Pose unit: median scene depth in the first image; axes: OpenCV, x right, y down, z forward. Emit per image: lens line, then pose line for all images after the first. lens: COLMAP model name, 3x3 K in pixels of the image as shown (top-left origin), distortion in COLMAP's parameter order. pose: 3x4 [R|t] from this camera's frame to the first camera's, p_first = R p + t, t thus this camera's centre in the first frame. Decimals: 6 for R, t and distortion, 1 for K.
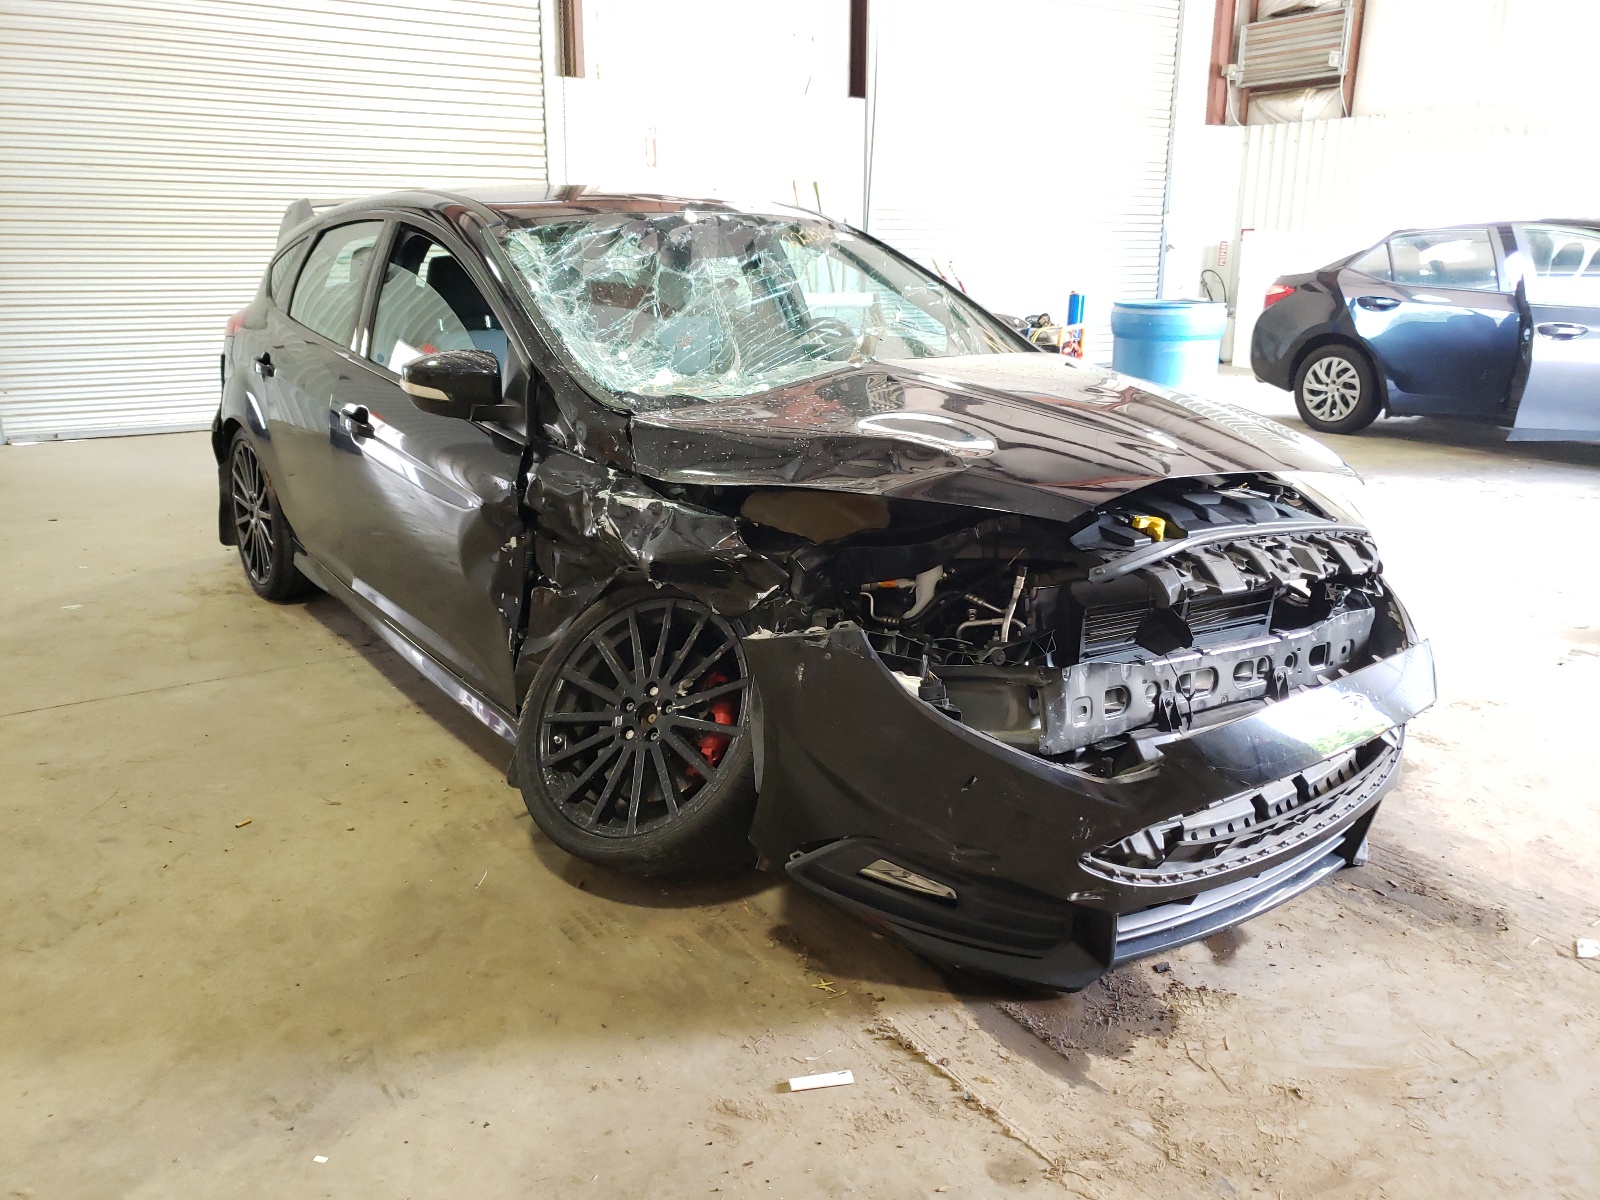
lens RADIAL K [[1254.2, 0, 800.0], [0, 1254.2, 600.0], [0, 0, 1]] dist [0.007981, -0.001733]
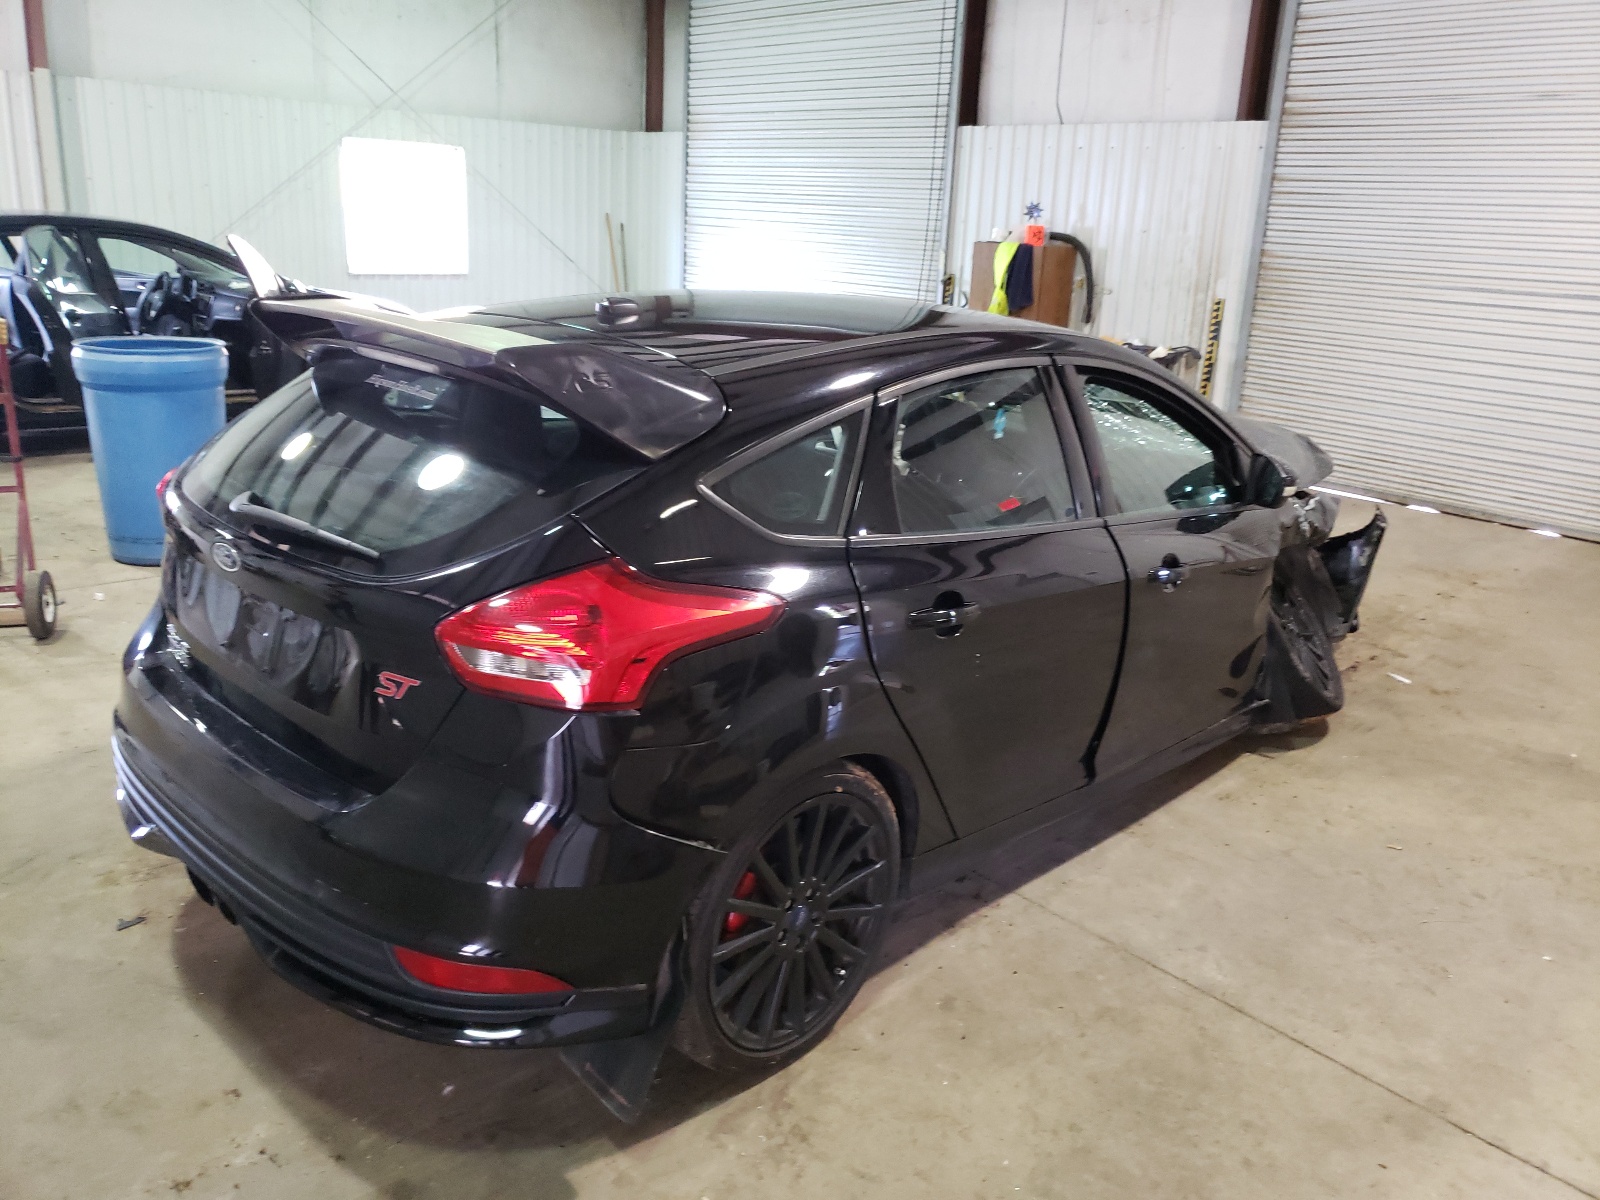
lens RADIAL K [[1254.2, 0, 800.0], [0, 1254.2, 600.0], [0, 0, 1]] dist [0.007981, -0.001733]
pose [[-0.171444, -0.310226, 0.935076, -1.625371], [0.220170, 0.913060, 0.343289, -0.697177], [-0.960277, 0.264731, -0.088236, 1.813838]]
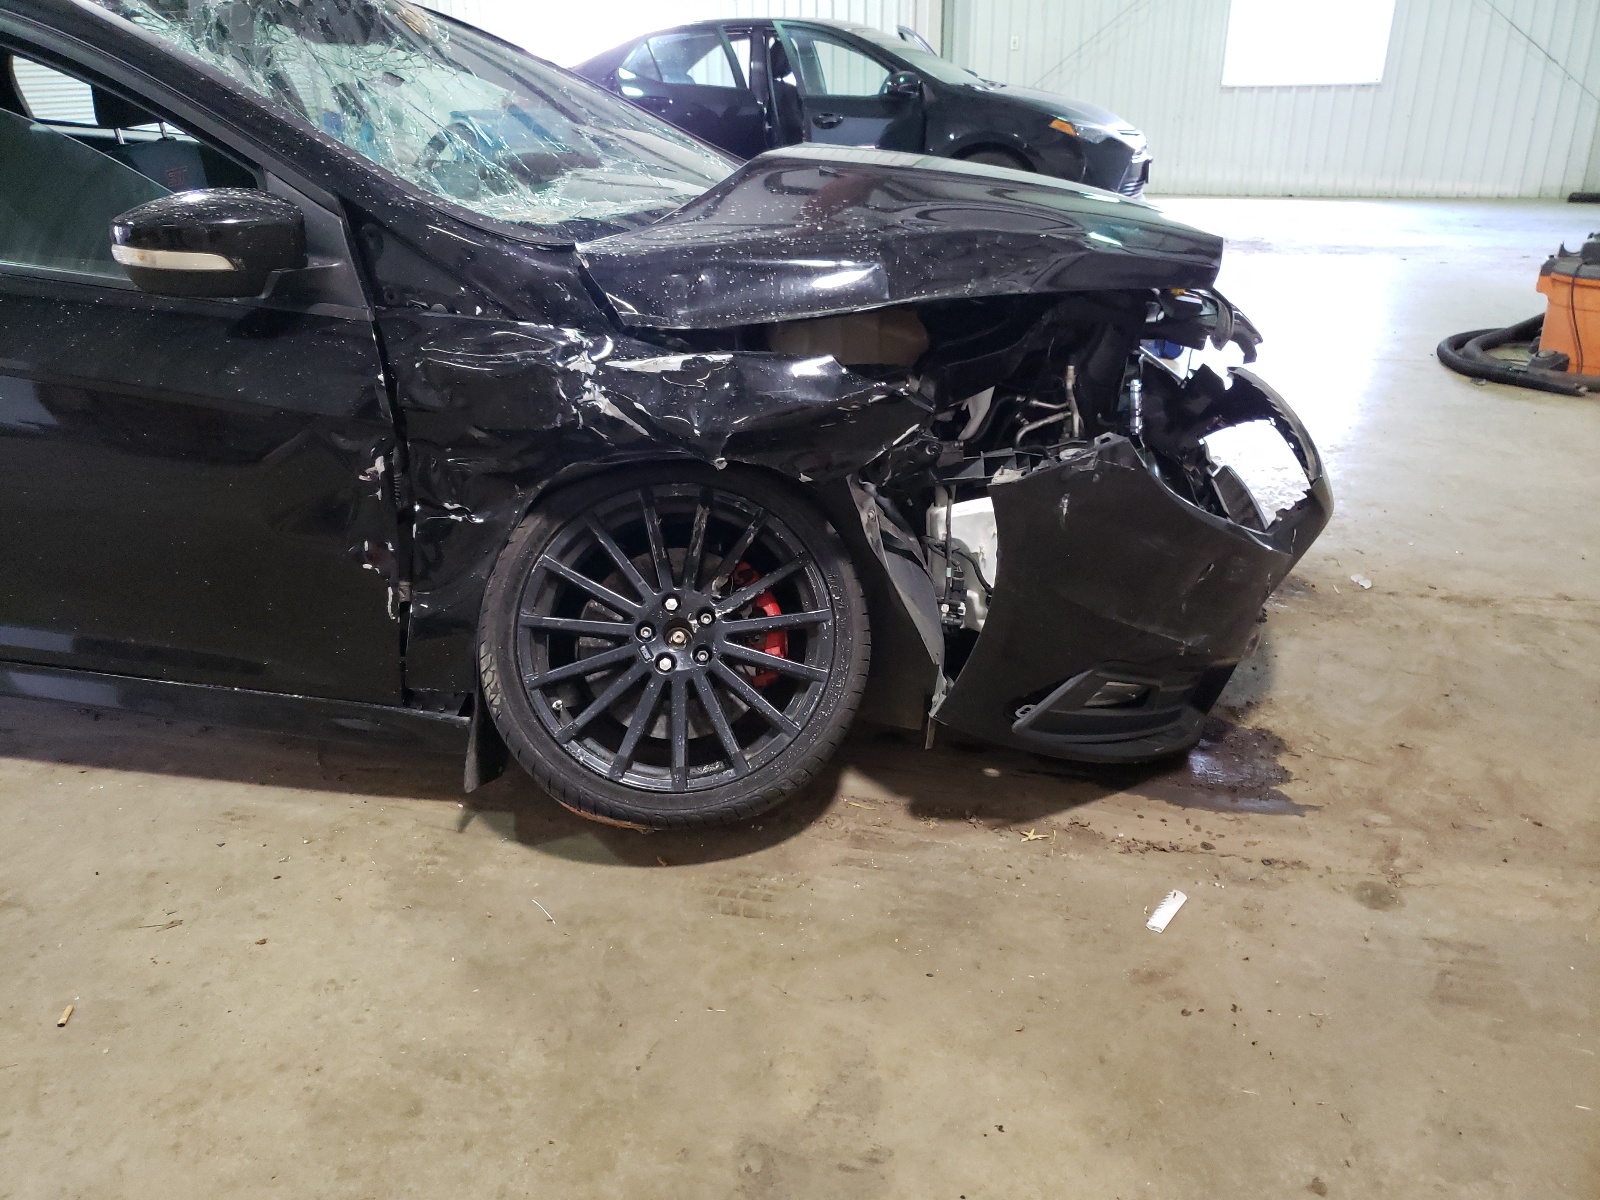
lens RADIAL K [[1221.7, 0, 803.9], [0, 1221.7, 651.9], [0, 0, 1]] dist [0.045176, 0.002059]
pose [[0.749148, -0.307868, 0.586510, -0.529357], [0.204637, 0.949683, 0.237120, -0.067470], [-0.630001, -0.057617, 0.774454, 0.352106]]
